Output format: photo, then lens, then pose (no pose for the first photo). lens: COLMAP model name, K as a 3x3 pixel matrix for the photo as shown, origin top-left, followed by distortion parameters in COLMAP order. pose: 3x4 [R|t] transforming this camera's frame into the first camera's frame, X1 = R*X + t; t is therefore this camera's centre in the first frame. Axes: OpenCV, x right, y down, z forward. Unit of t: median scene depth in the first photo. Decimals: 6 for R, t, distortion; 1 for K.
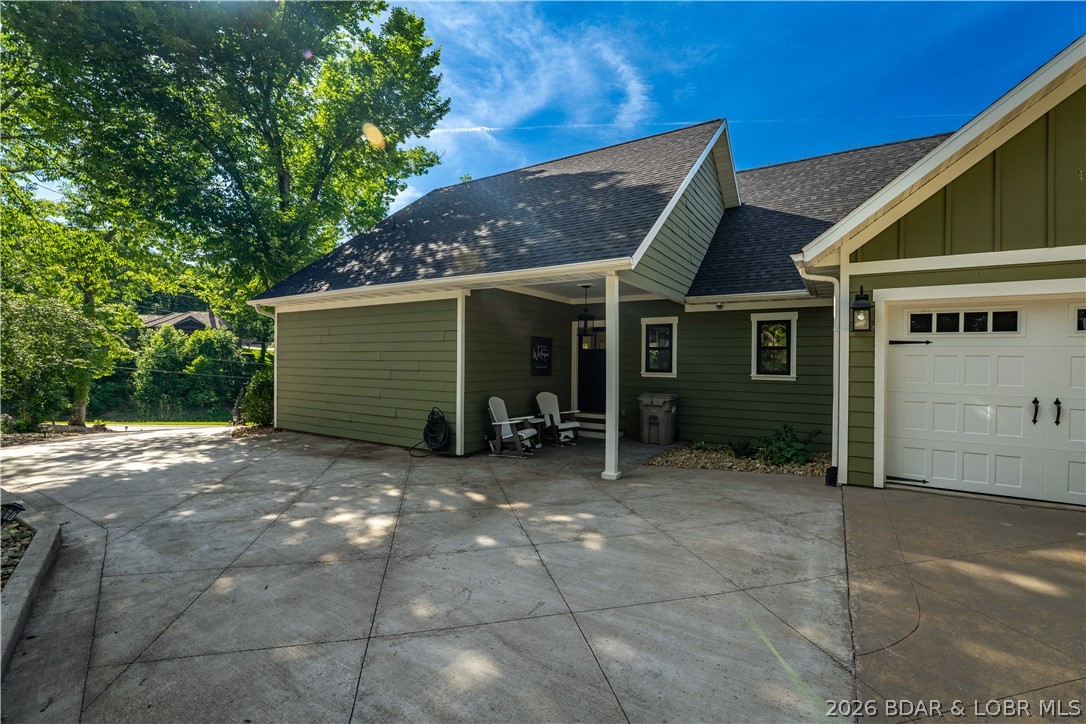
lens RADIAL K [[480.5, 0, 543.9], [0, 480.5, 365.7], [0, 0, 1]] dist [-0.000935, -0.000139]
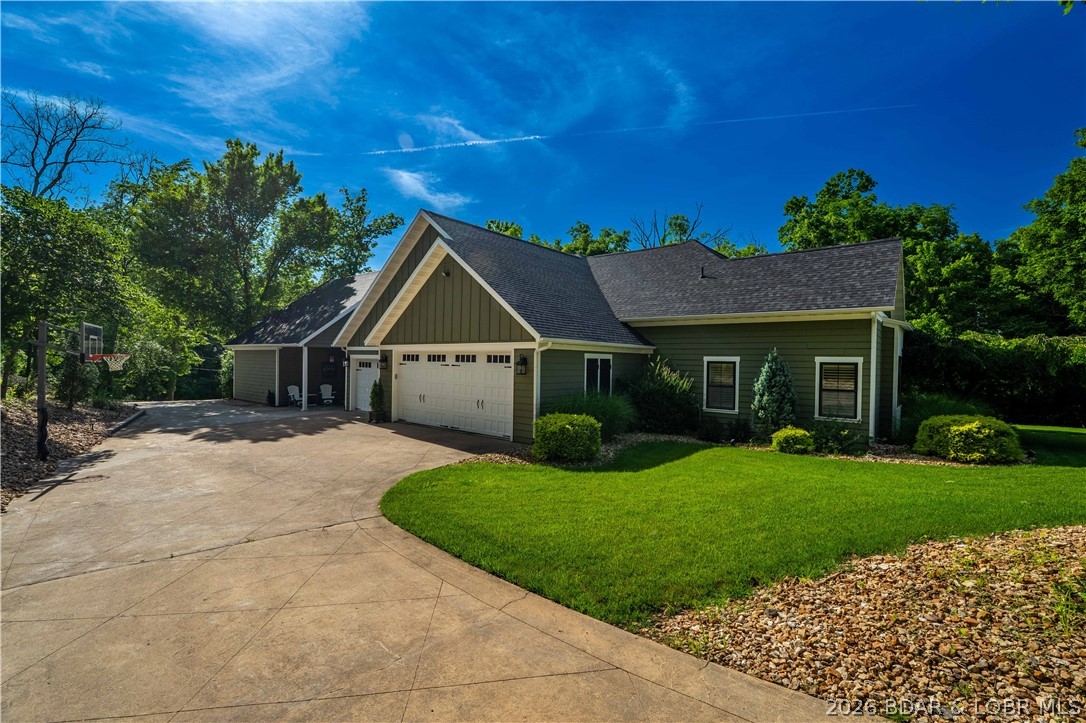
lens RADIAL K [[480.5, 0, 543.4], [0, 480.5, 360.8], [0, 0, 1]] dist [-0.000935, -0.000139]
pose [[0.991647, 0.005995, -0.128844, 1.138690], [-0.007032, 0.999946, -0.007599, -0.043103], [0.128792, 0.008441, 0.991636, -1.036727]]
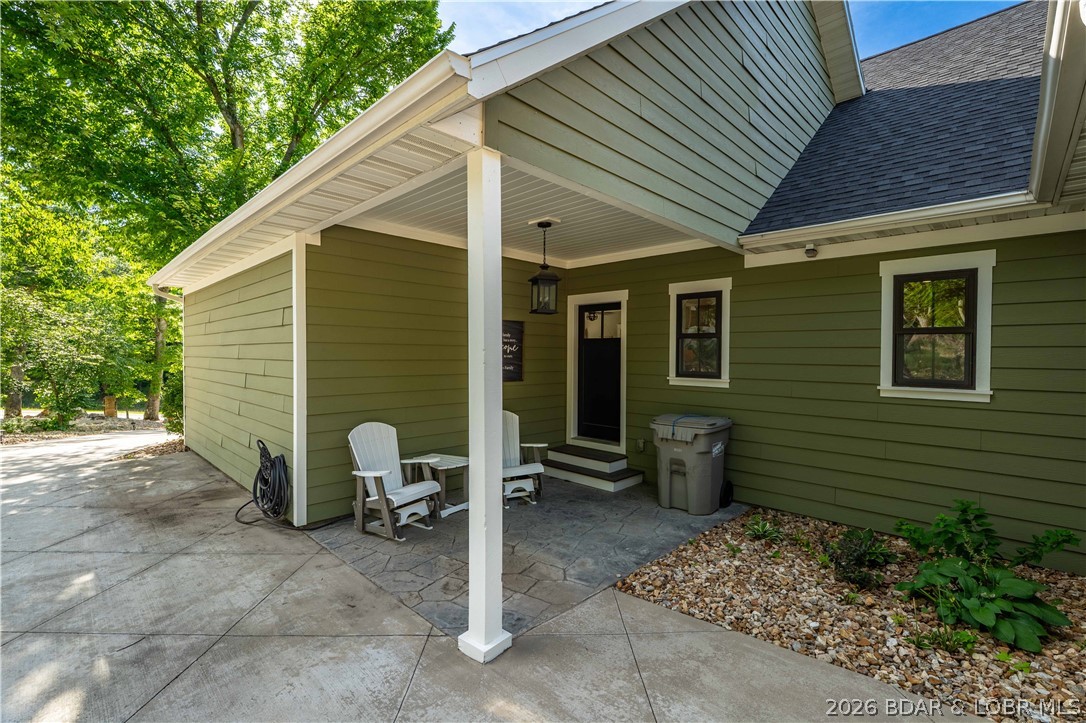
lens RADIAL K [[480.5, 0, 543.5], [0, 480.5, 361.4], [0, 0, 1]] dist [-0.000935, -0.000139]
pose [[0.976080, -0.000350, -0.217410, 0.153854], [0.001679, 0.999981, 0.005929, -0.007520], [0.217404, -0.006152, 0.976062, 0.338795]]
